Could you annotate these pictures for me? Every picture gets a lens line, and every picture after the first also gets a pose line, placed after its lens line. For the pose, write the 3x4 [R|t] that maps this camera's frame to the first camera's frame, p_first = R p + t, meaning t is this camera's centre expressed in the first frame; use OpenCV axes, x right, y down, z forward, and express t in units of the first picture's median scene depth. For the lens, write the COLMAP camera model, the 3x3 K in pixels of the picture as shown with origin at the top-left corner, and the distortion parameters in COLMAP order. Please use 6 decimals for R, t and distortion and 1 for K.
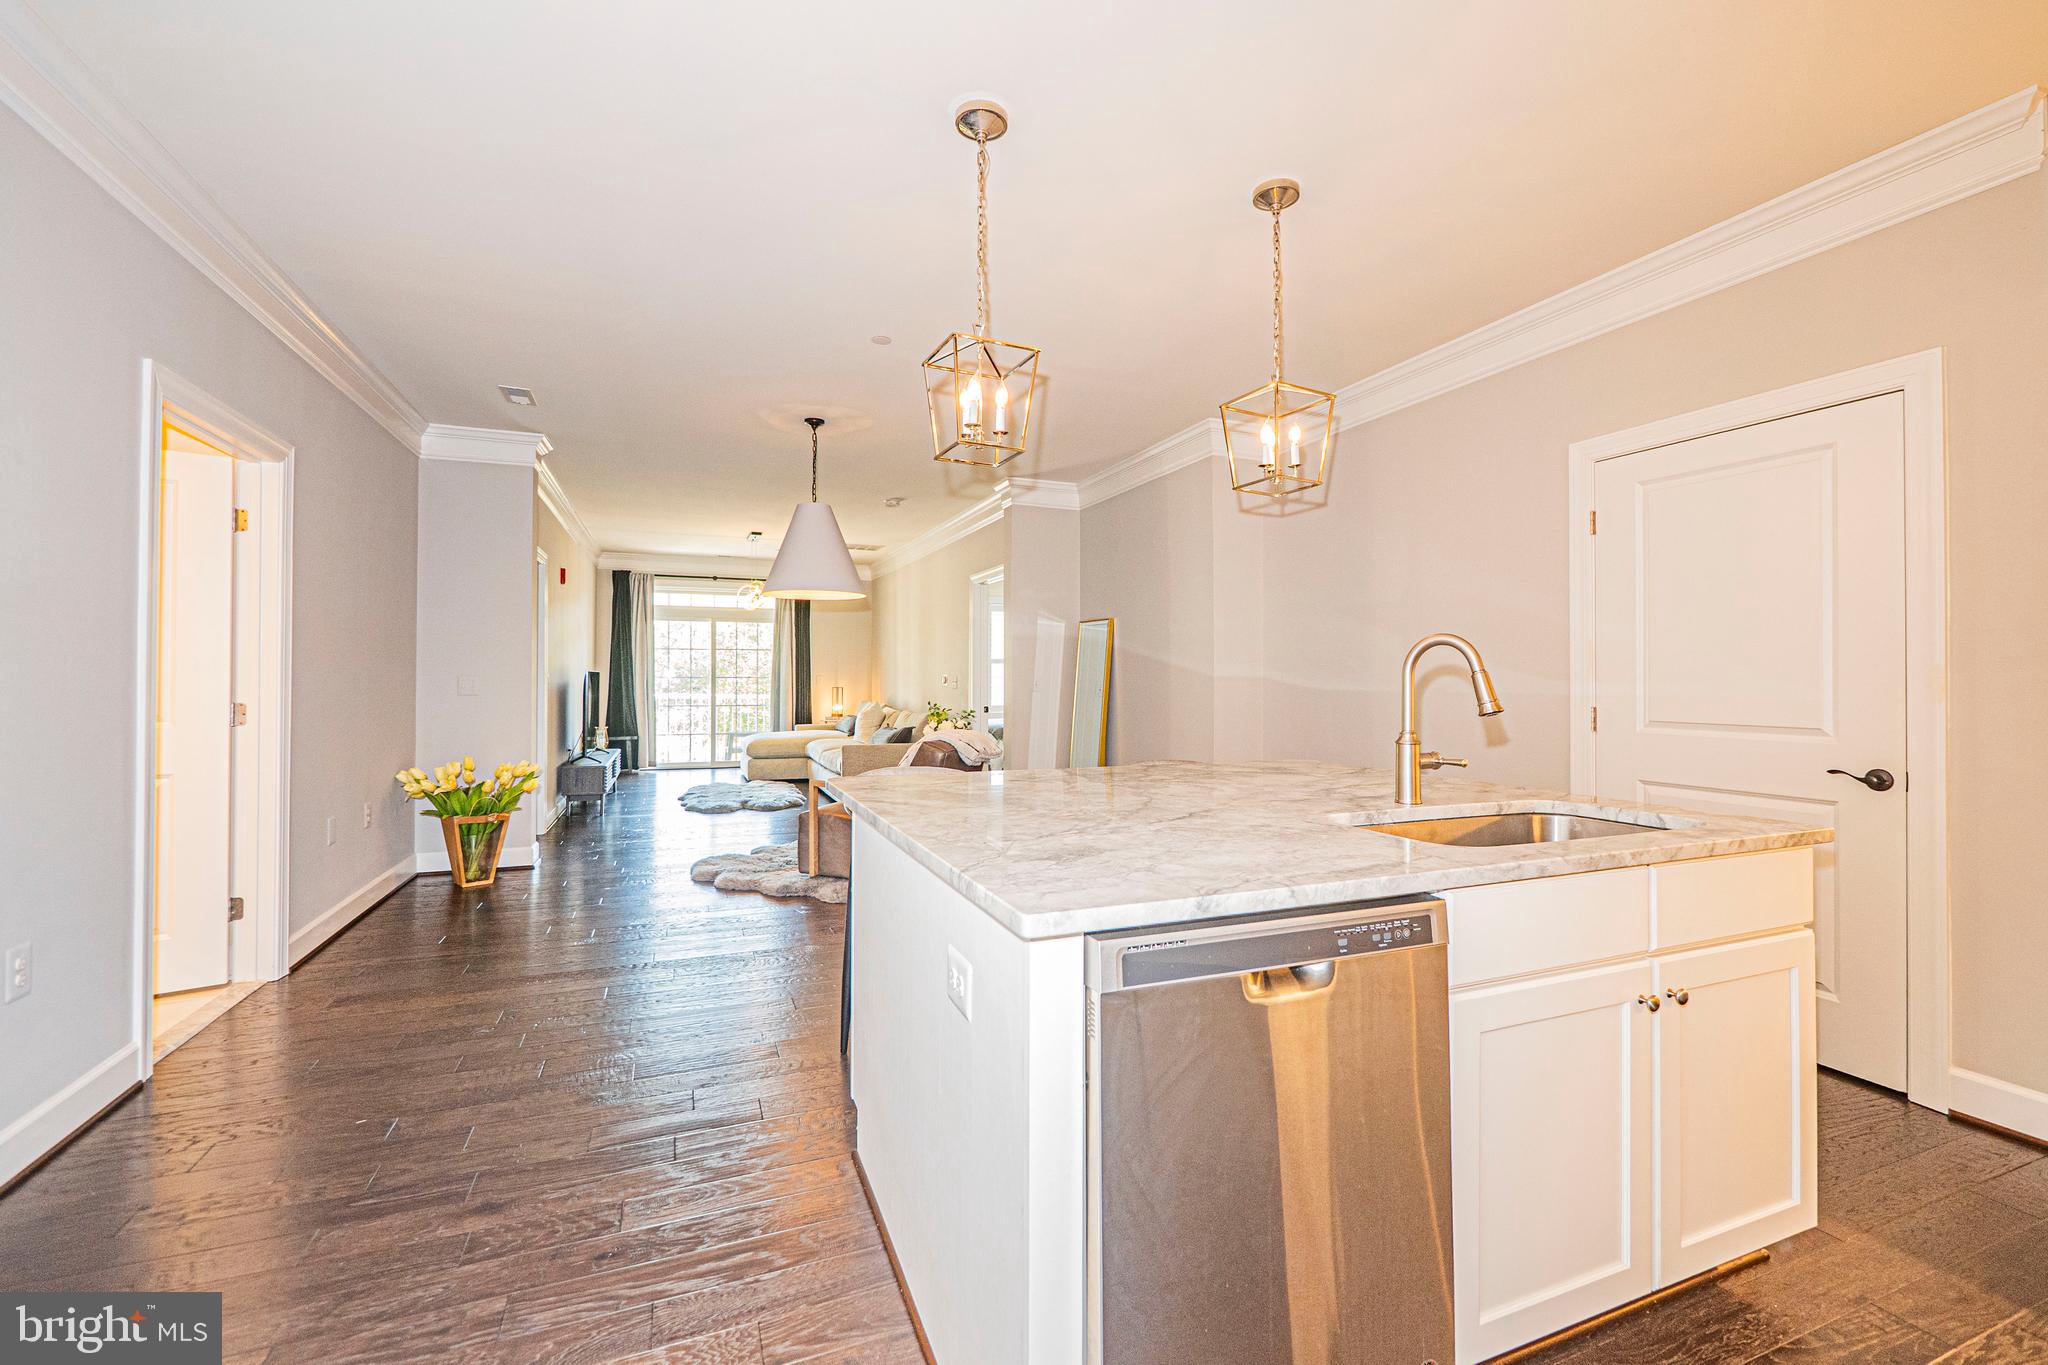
lens RADIAL K [[861.1, 0, 1031.1], [0, 861.1, 689.4], [0, 0, 1]] dist [-0.004212, 0.000214]
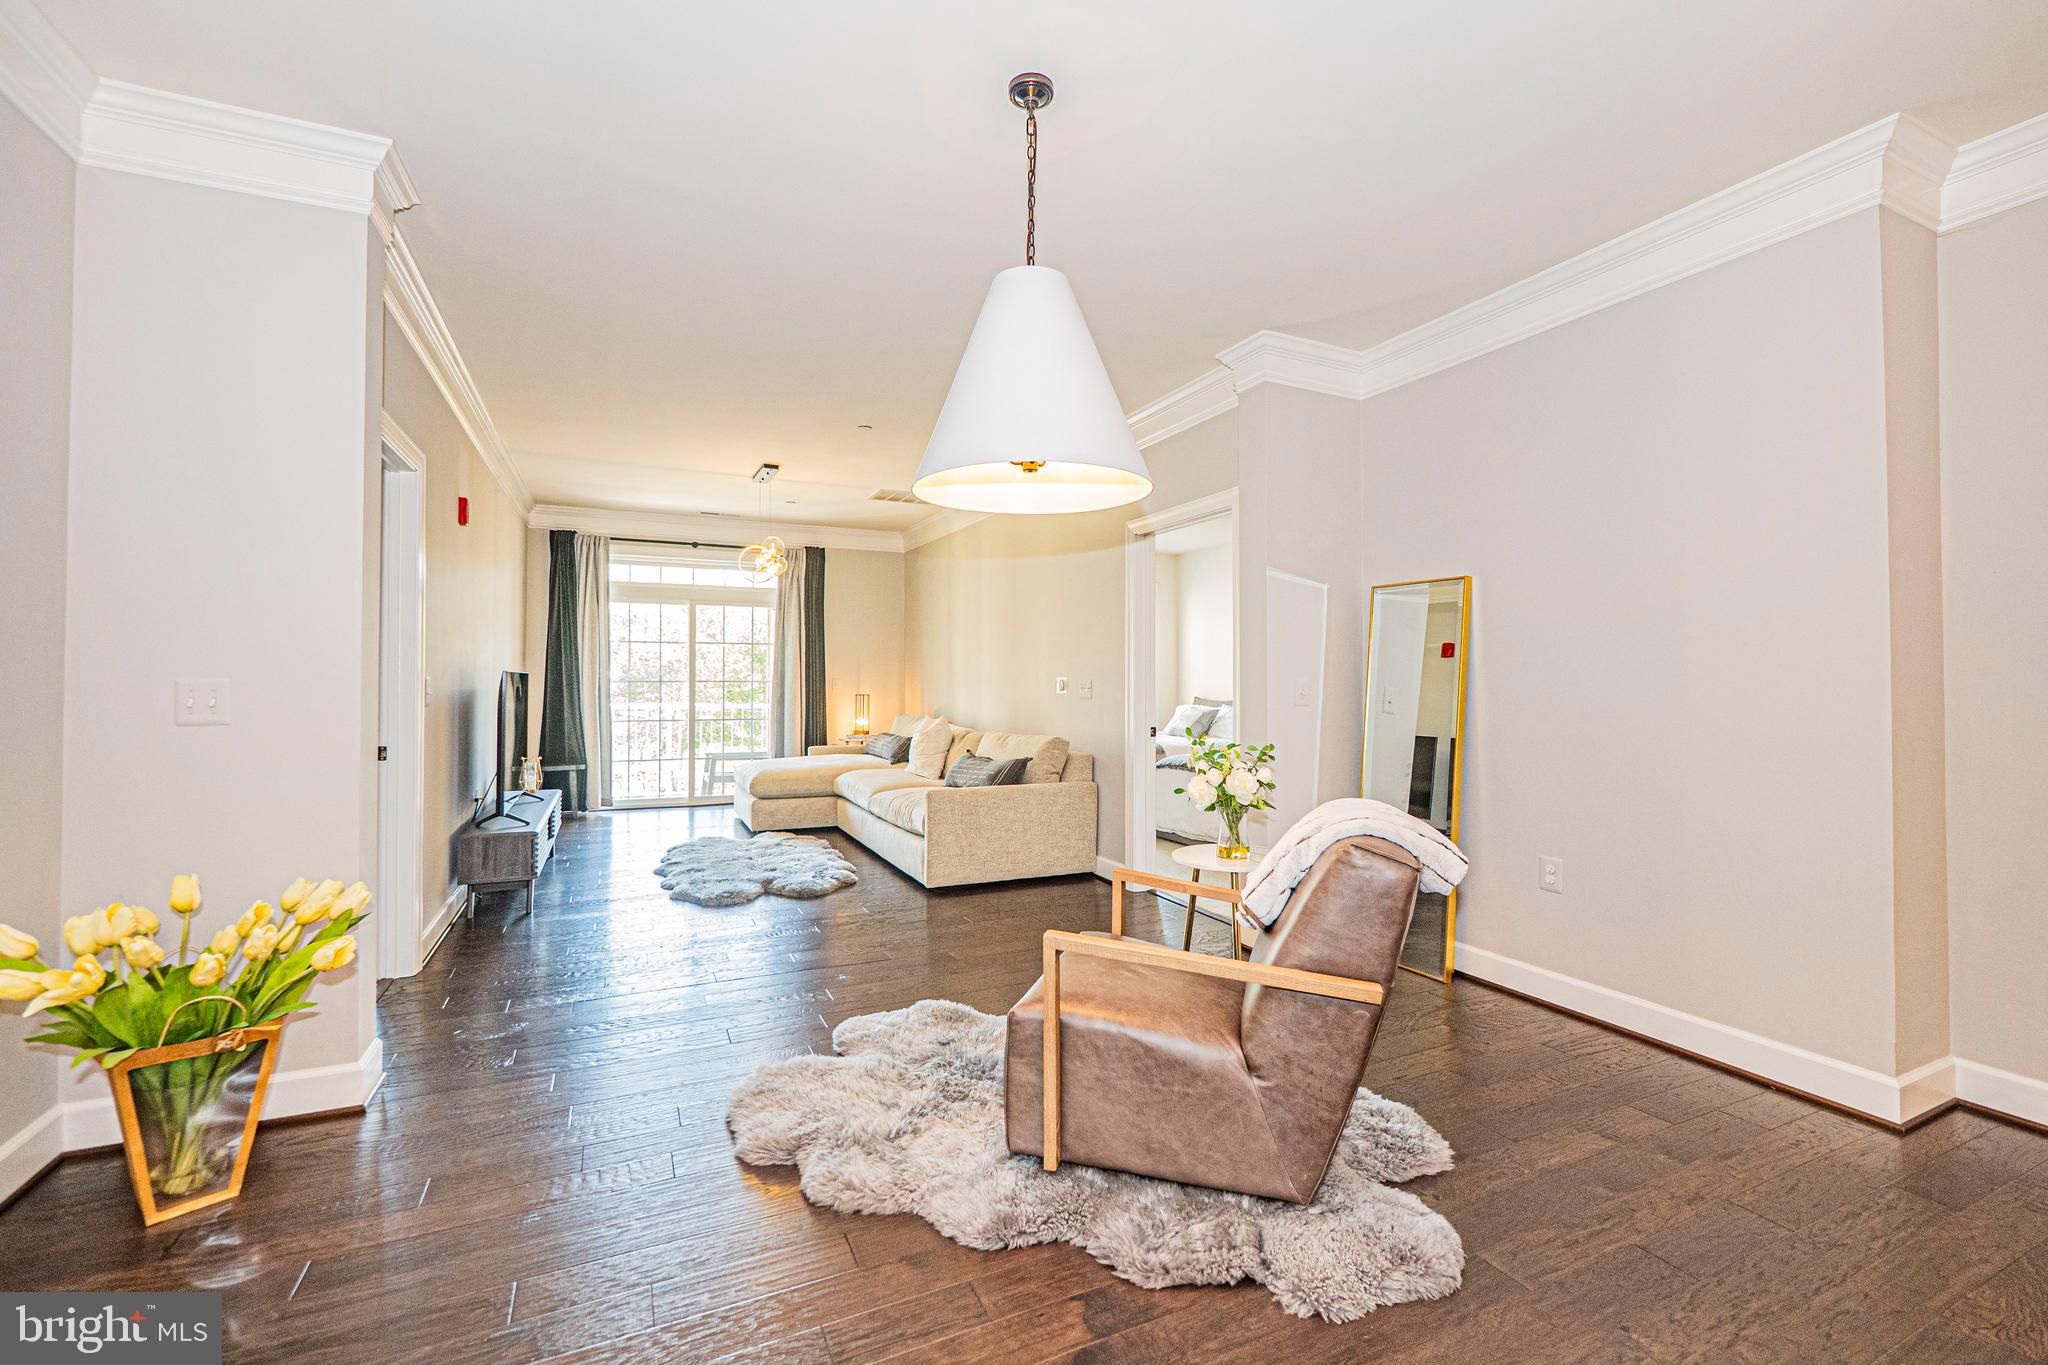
lens RADIAL K [[861.1, 0, 1028.7], [0, 861.1, 687.2], [0, 0, 1]] dist [-0.004212, 0.000214]
pose [[0.998515, -0.000692, 0.054470, -0.147196], [0.001037, 0.999980, -0.006305, -0.004972], [-0.054464, 0.006352, 0.998496, 0.304776]]
